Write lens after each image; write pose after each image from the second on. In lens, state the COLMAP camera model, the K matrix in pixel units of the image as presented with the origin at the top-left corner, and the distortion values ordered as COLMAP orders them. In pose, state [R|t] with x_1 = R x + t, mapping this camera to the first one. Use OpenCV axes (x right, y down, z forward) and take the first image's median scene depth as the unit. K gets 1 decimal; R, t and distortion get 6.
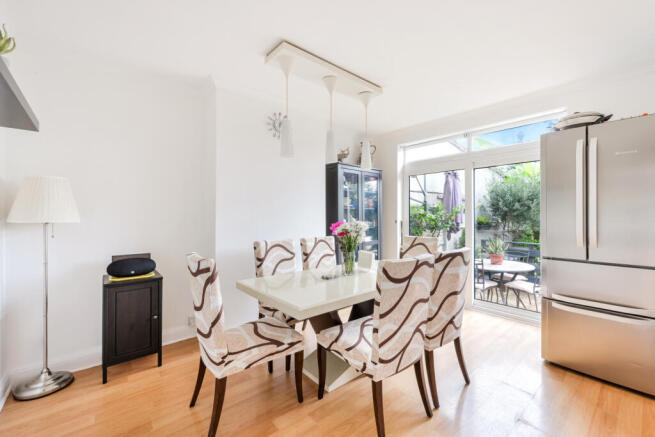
lens RADIAL K [[264.9, 0, 327.5], [0, 264.9, 218.5], [0, 0, 1]] dist [0.008474, -0.000138]
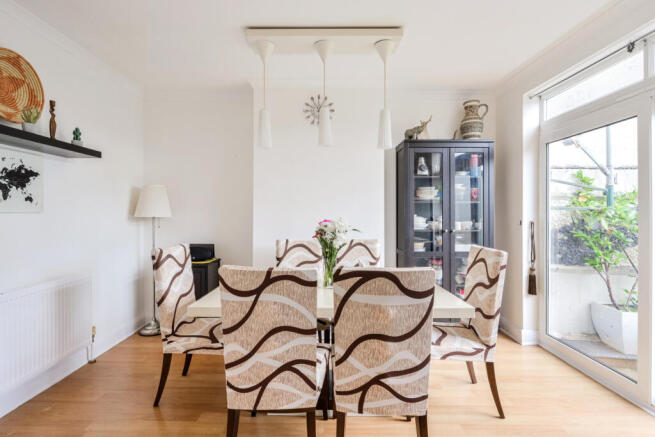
lens RADIAL K [[322.1, 0, 326.2], [0, 322.1, 214.9], [0, 0, 1]] dist [-0.000825, -0.000239]
pose [[0.747470, 0.005182, -0.664276, 0.633512], [-0.007575, 0.999971, -0.000724, -0.002077], [0.664253, 0.005573, 0.747487, 0.252489]]
